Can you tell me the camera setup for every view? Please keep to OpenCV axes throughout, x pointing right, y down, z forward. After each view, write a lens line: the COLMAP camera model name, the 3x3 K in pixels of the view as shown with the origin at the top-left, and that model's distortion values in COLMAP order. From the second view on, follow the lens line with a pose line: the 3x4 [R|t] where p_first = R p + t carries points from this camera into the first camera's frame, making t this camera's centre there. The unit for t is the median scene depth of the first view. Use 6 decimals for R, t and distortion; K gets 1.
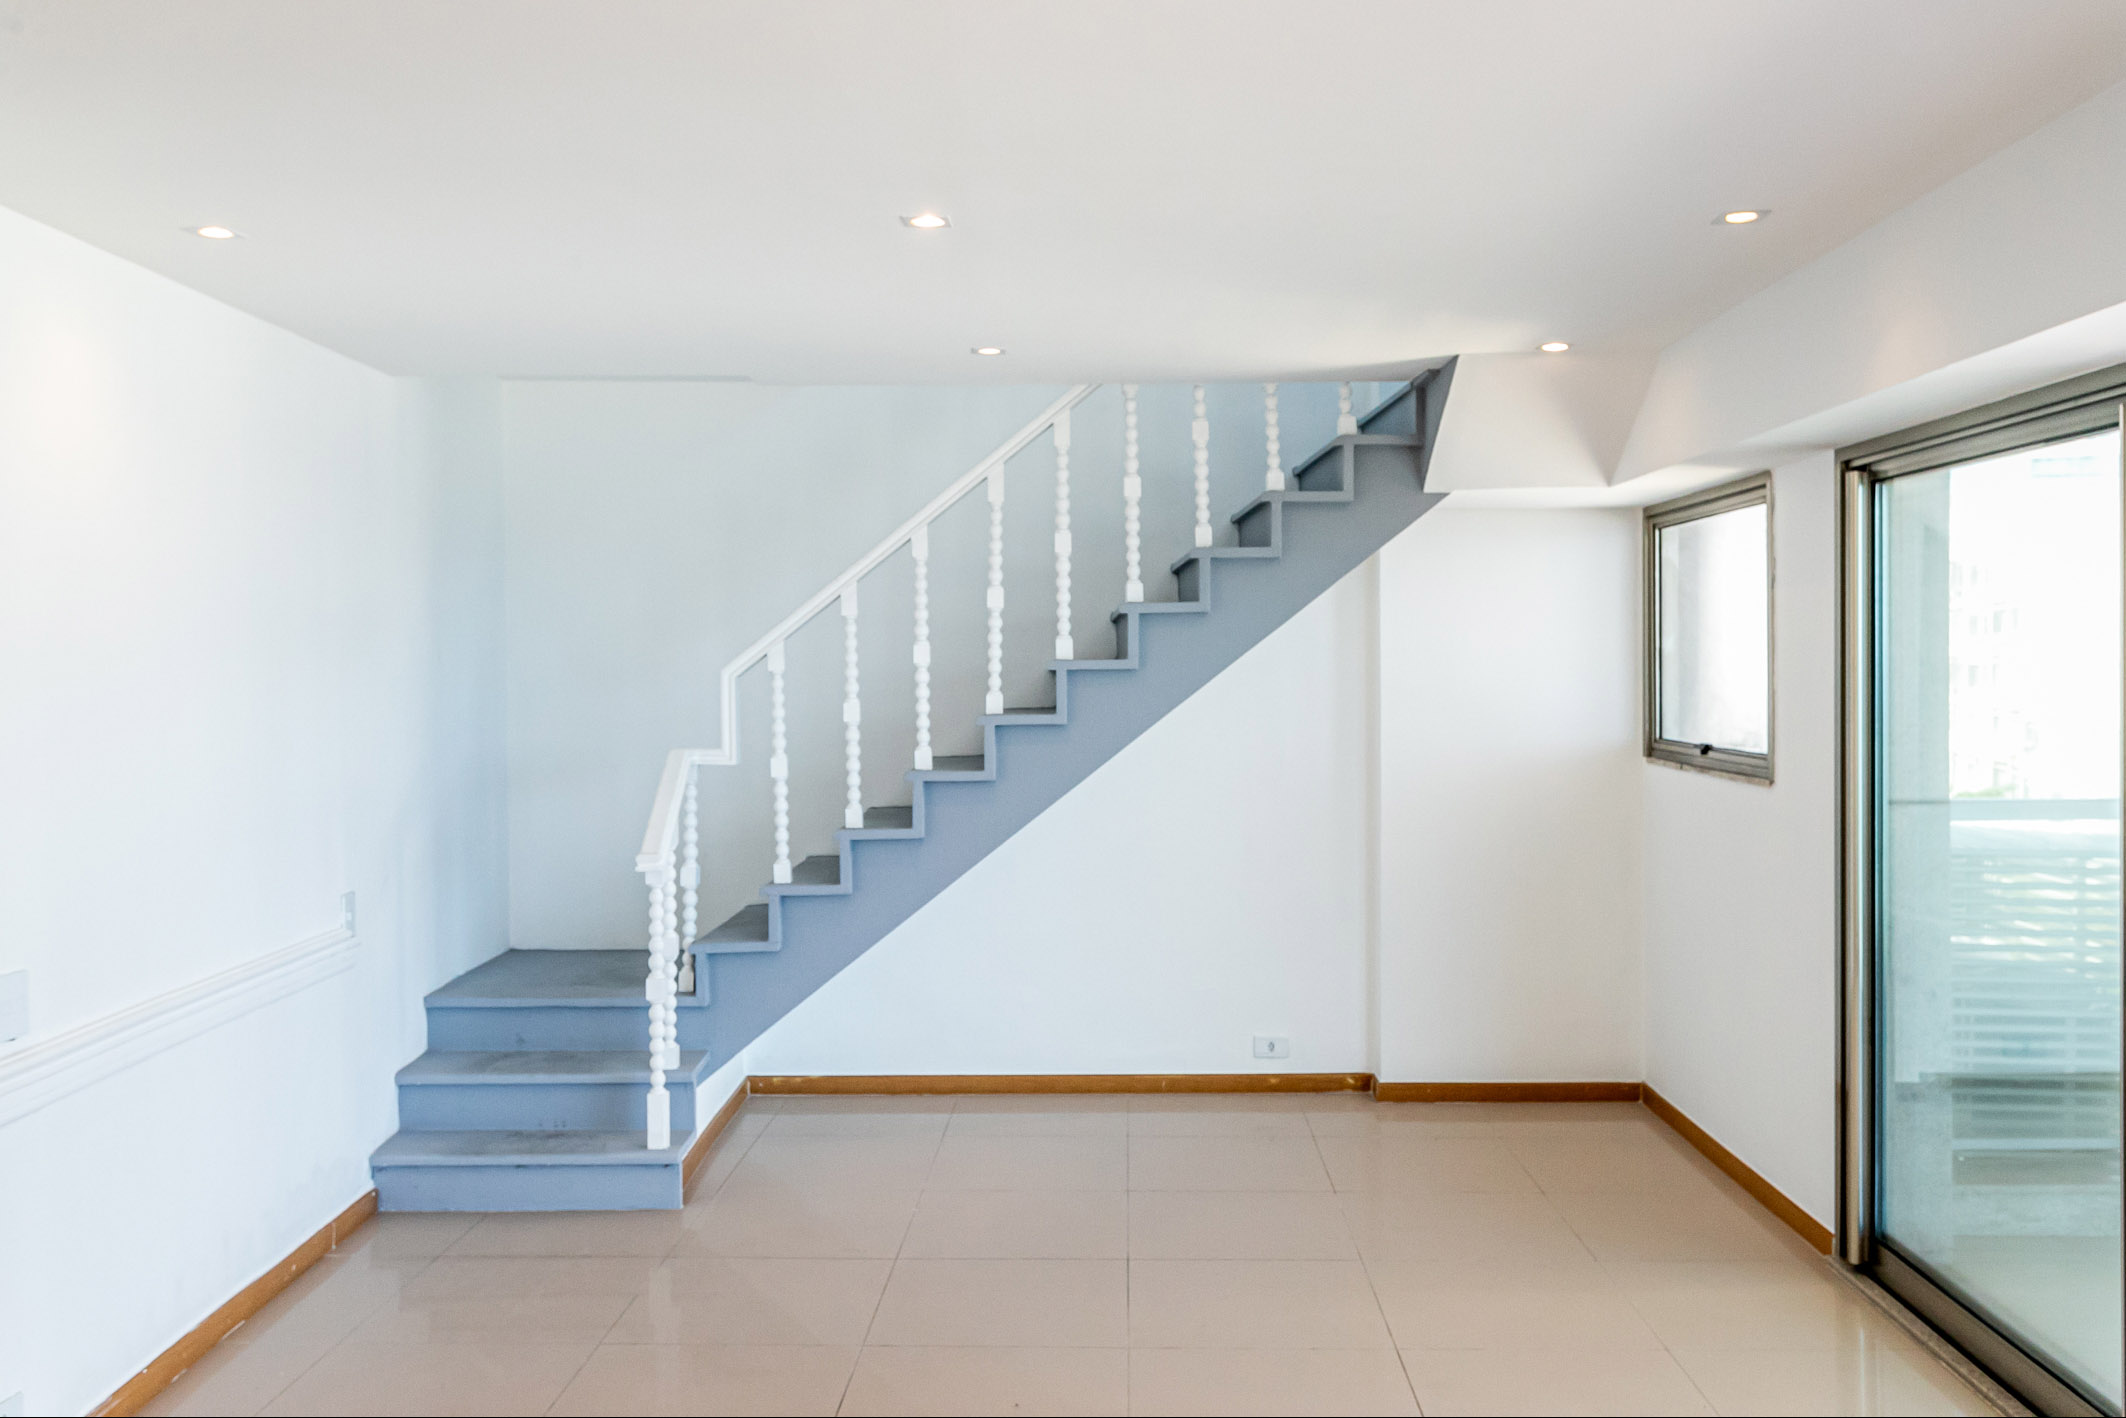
lens RADIAL K [[1809.1, 0, 1083.1], [0, 1809.1, 696.5], [0, 0, 1]] dist [-0.004606, -0.002854]
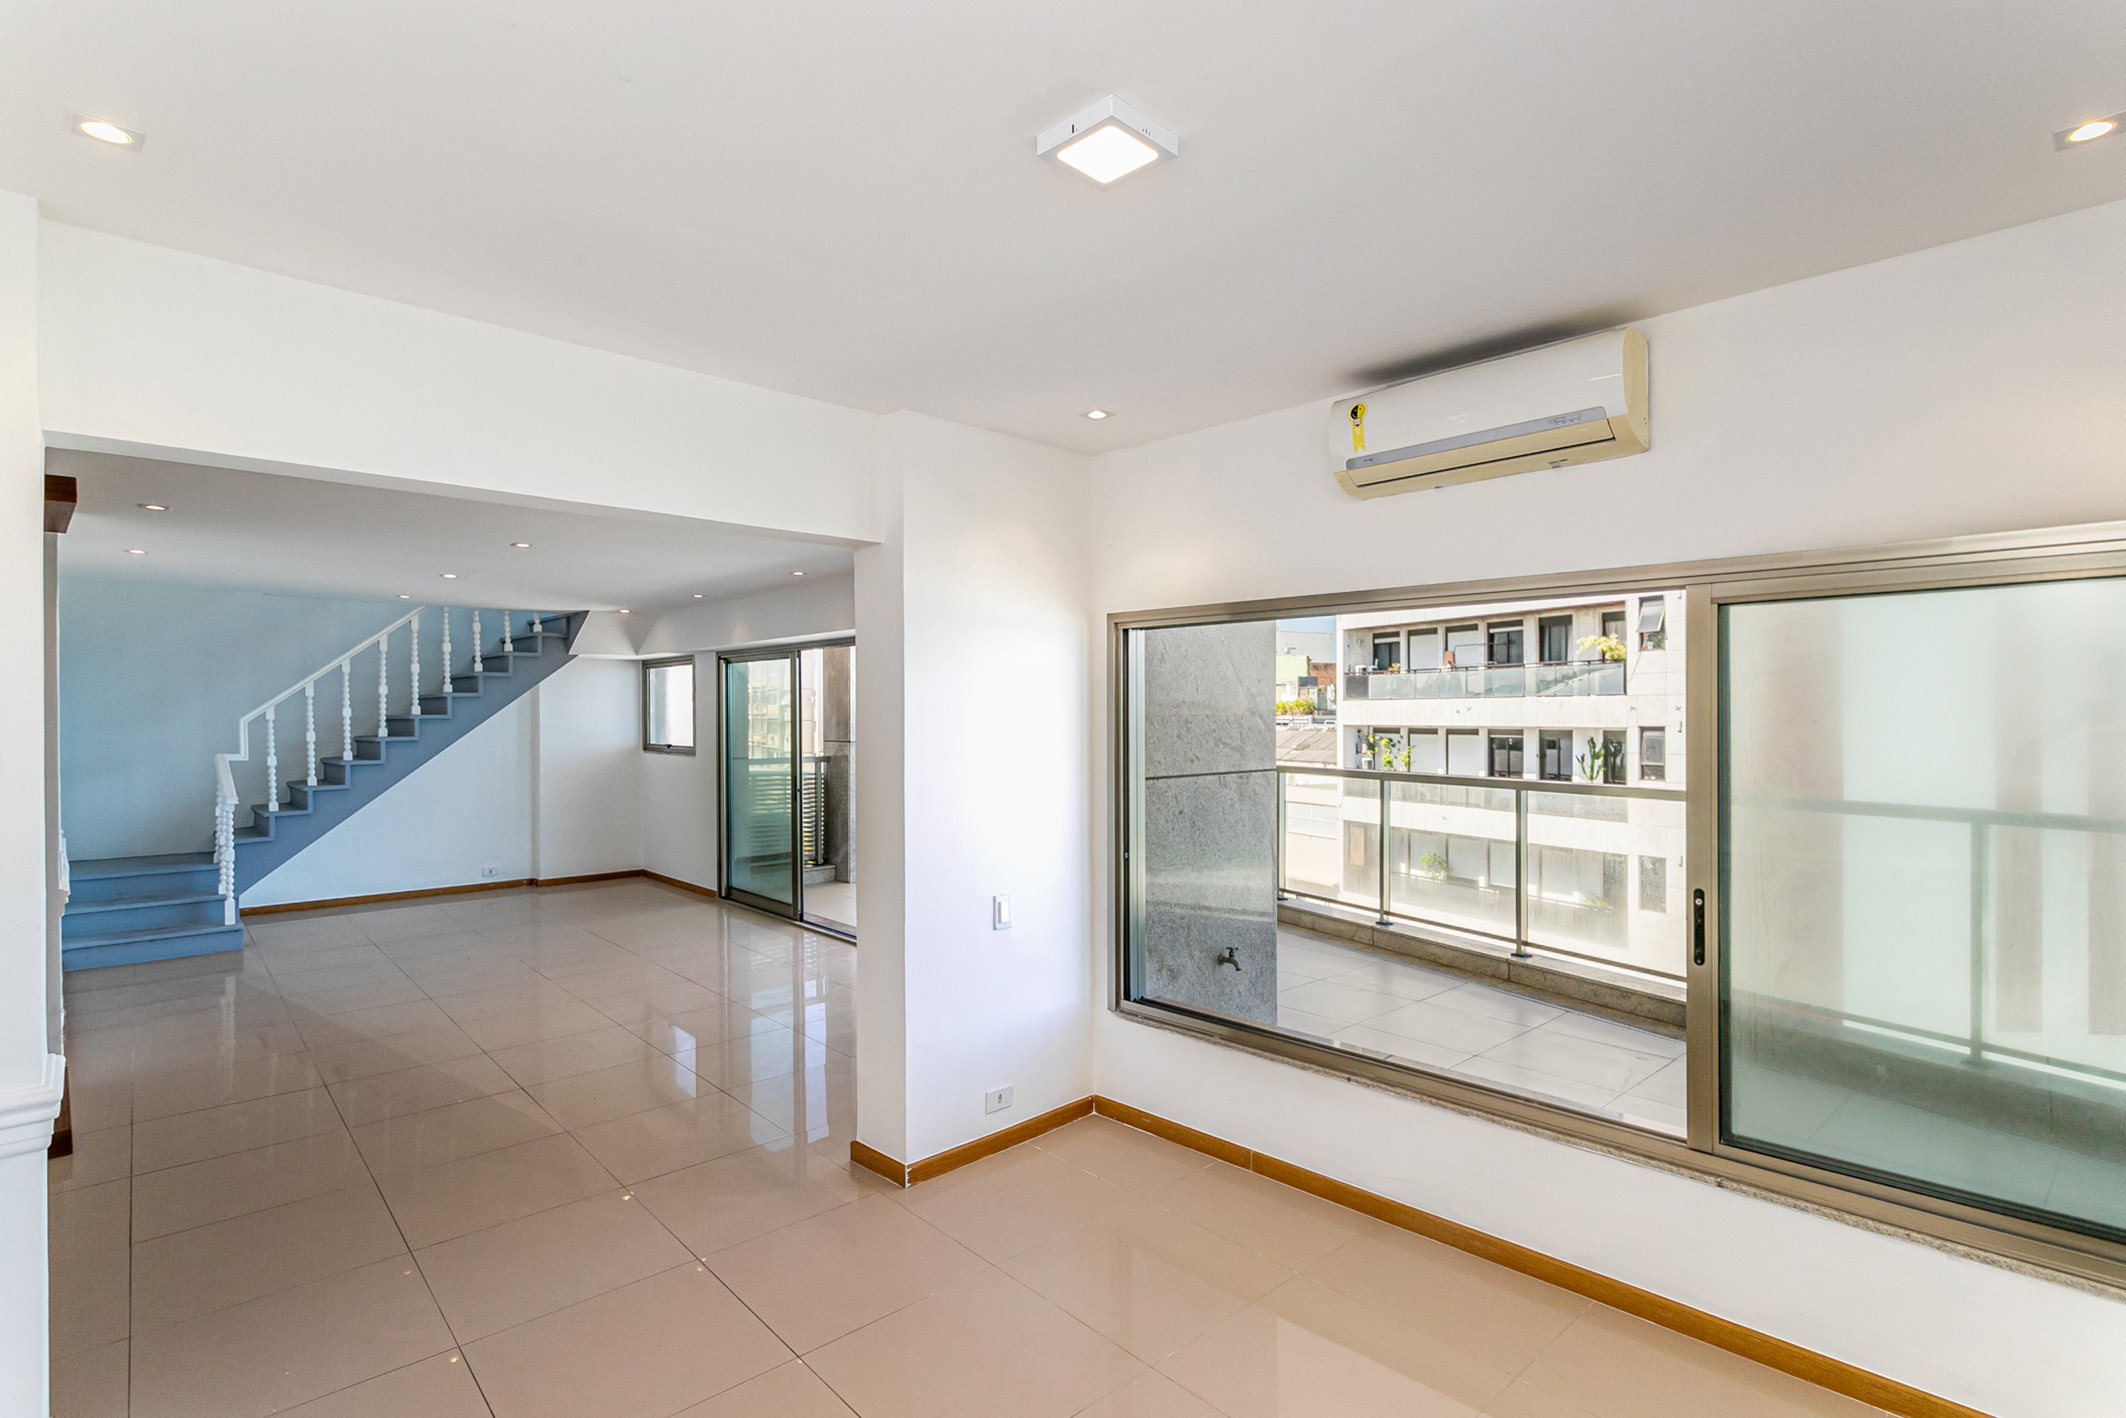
lens RADIAL K [[1021.3, 0, 1031.6], [0, 1021.3, 712.1], [0, 0, 1]] dist [0.002911, -0.000697]
pose [[0.748836, 0.005585, 0.662732, -0.307743], [0.010965, 0.999723, -0.020816, 0.014351], [-0.662664, 0.022855, 0.748568, -0.616011]]
